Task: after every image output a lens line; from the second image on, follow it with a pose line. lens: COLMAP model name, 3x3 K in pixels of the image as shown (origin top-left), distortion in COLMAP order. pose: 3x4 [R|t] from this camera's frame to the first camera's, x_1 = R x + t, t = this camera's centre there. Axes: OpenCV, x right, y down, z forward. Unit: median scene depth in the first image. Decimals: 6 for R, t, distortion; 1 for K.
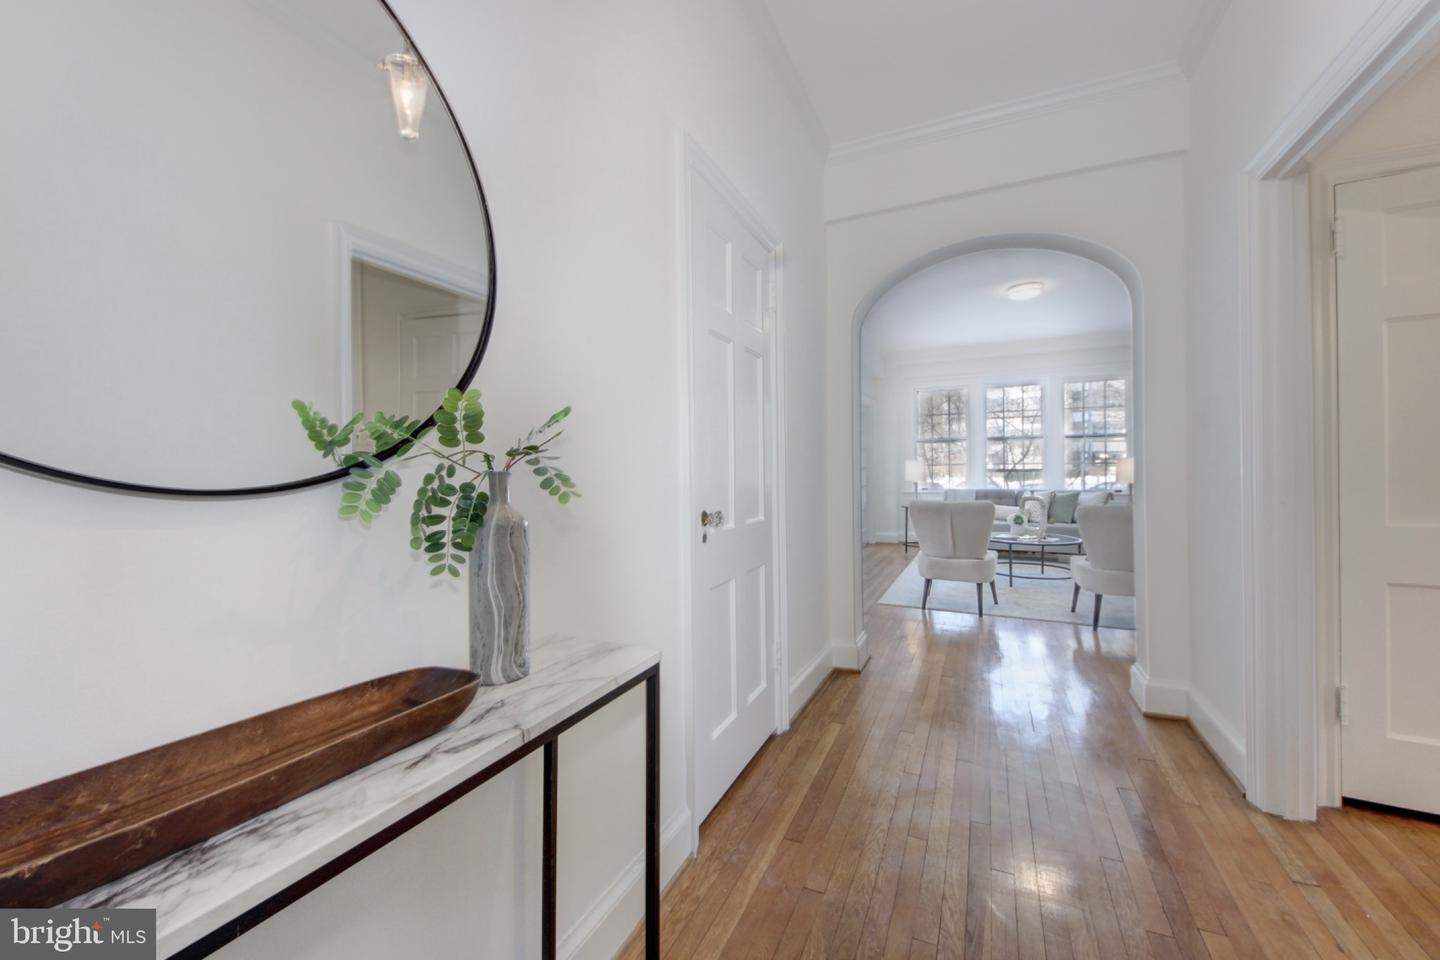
lens RADIAL K [[525.2, 0, 723.3], [0, 525.2, 469.9], [0, 0, 1]] dist [-0.000096, -0.000054]
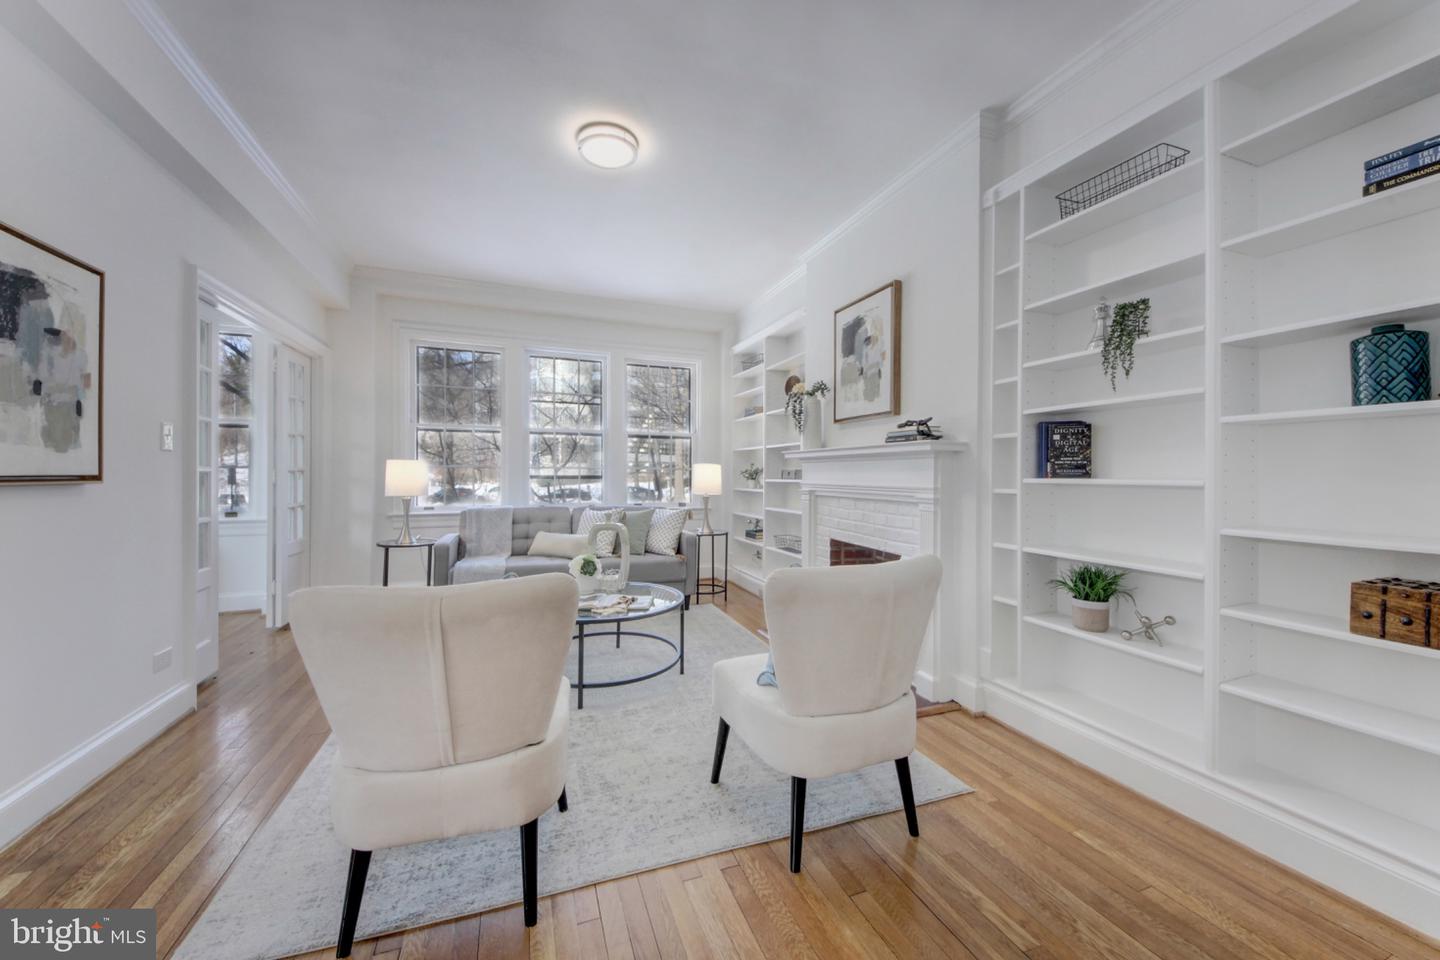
lens RADIAL K [[525.2, 0, 723.3], [0, 525.2, 469.9], [0, 0, 1]] dist [-0.000096, -0.000054]
pose [[0.673306, 0.009772, 0.739299, 0.247655], [-0.003541, 0.999944, -0.009993, -0.004077], [-0.739355, 0.004110, 0.673303, 0.523494]]
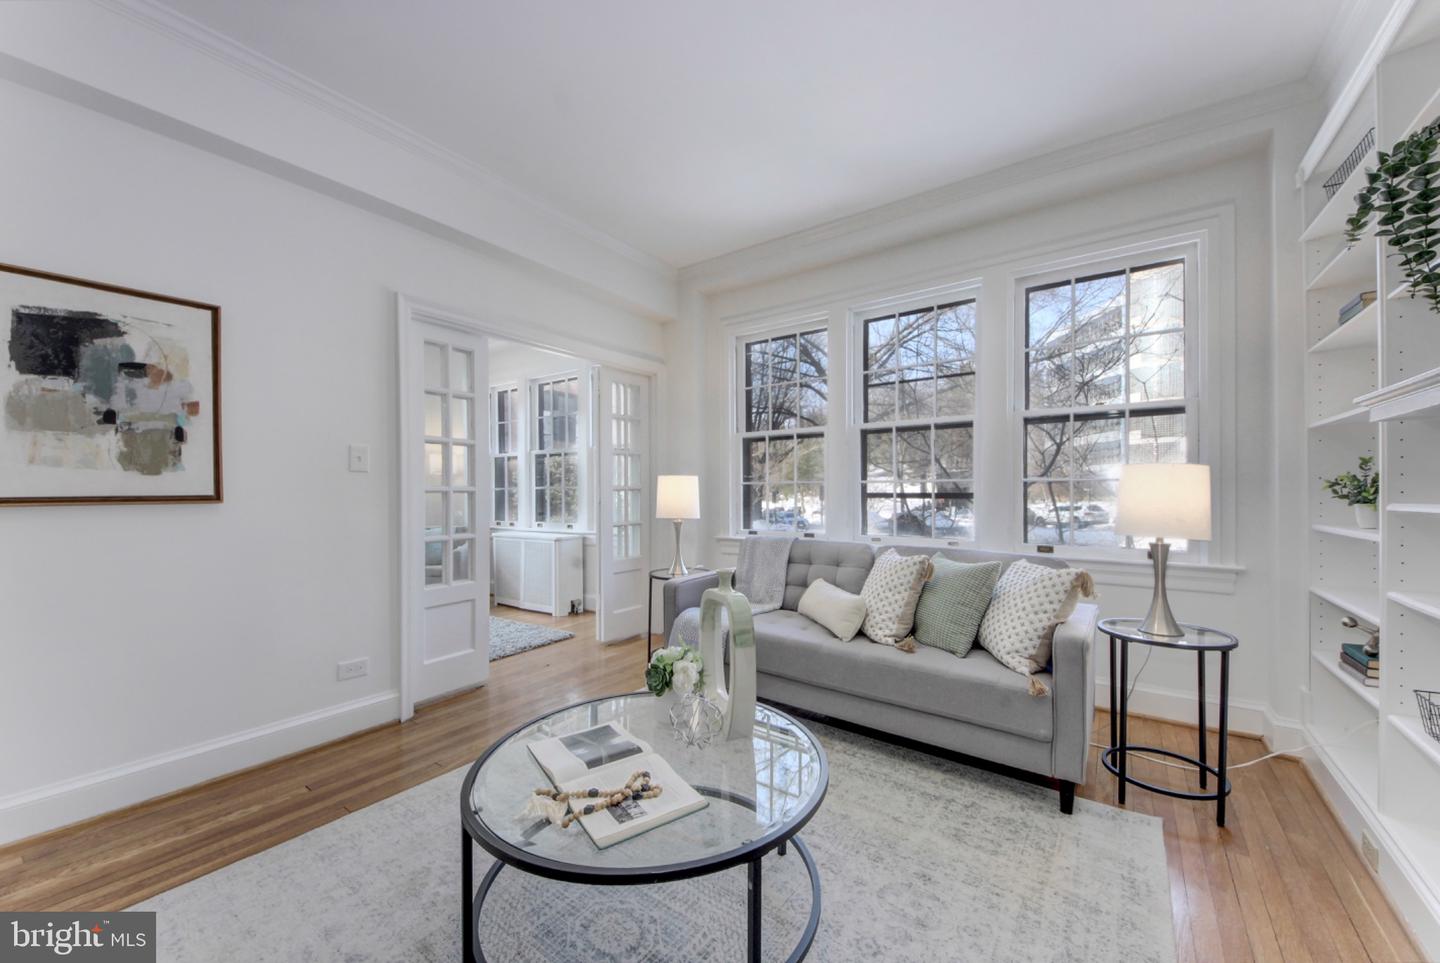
lens RADIAL K [[528.6, 0, 727.9], [0, 528.6, 491.8], [0, 0, 1]] dist [0.001305, -0.004078]
pose [[0.990491, -0.002800, -0.137546, 0.651390], [0.003092, 0.999993, 0.001914, -0.004852], [0.137540, -0.002321, 0.990494, 0.745581]]
